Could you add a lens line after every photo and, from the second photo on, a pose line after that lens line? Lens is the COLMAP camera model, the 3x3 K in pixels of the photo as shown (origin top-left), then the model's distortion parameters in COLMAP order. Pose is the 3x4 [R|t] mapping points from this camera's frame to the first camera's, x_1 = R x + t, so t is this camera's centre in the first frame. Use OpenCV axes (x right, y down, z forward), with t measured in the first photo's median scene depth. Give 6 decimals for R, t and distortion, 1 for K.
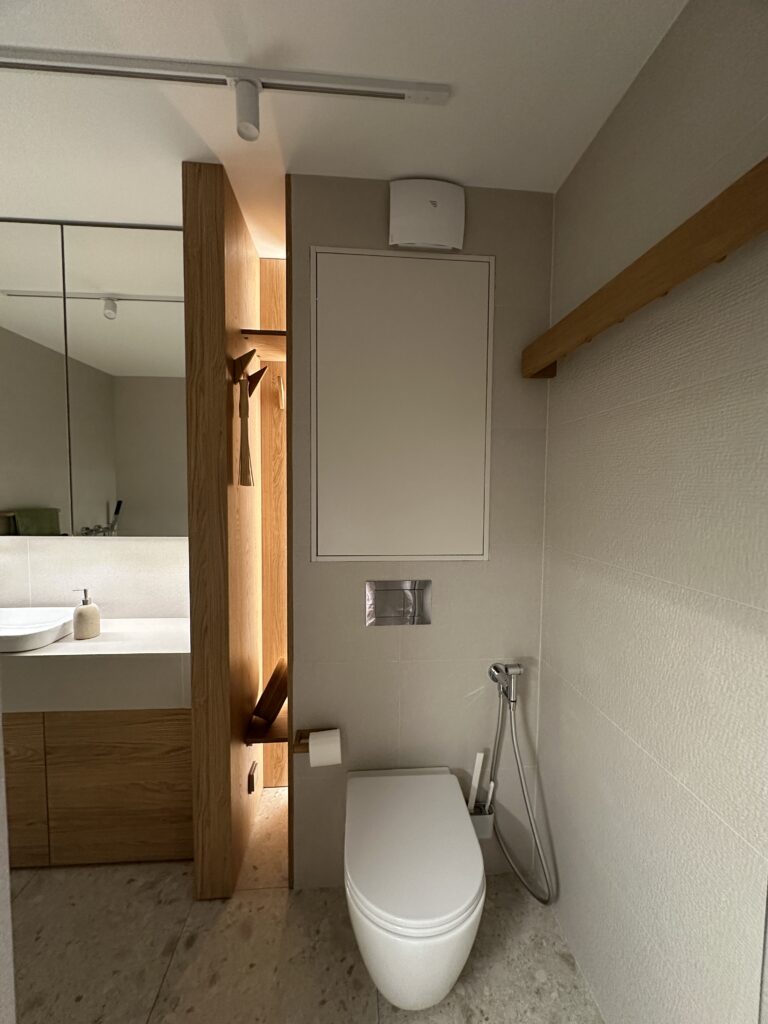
lens RADIAL K [[406.3, 0, 384.3], [0, 406.3, 509.5], [0, 0, 1]] dist [-0.009284, -0.000296]
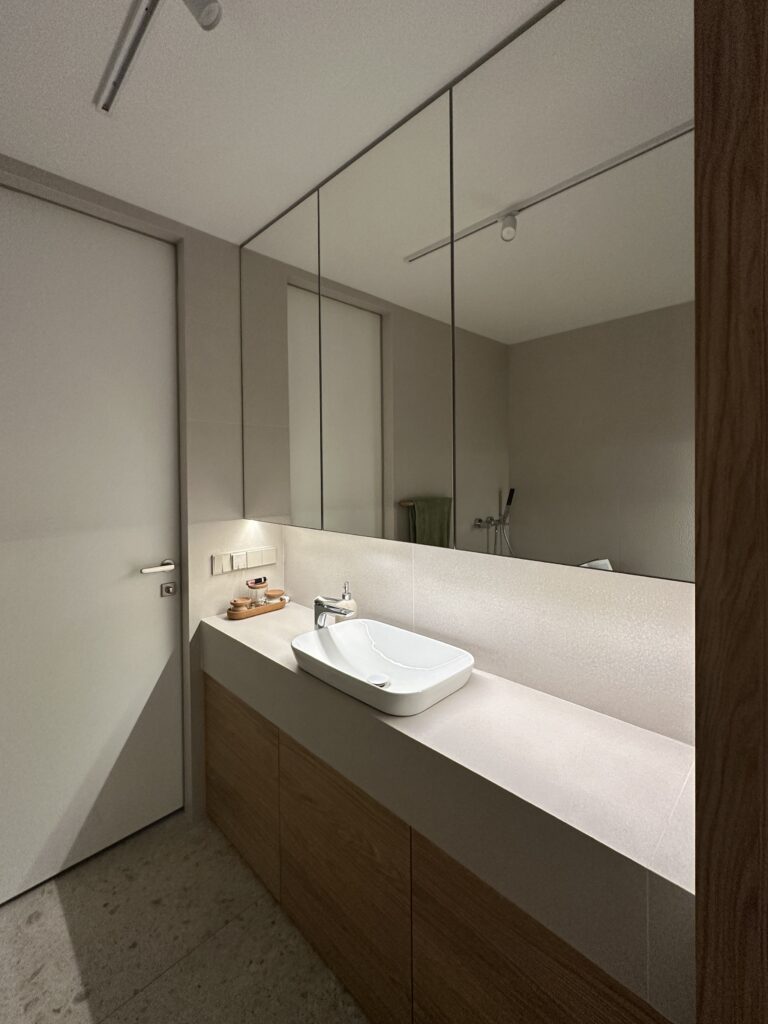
lens RADIAL K [[406.3, 0, 384.1], [0, 406.3, 505.2], [0, 0, 1]] dist [-0.009284, -0.000296]
pose [[0.644759, 0.026527, -0.763925, -0.249315], [-0.011812, 0.999624, 0.024742, -0.007320], [0.764294, -0.006930, 0.644830, 0.347298]]
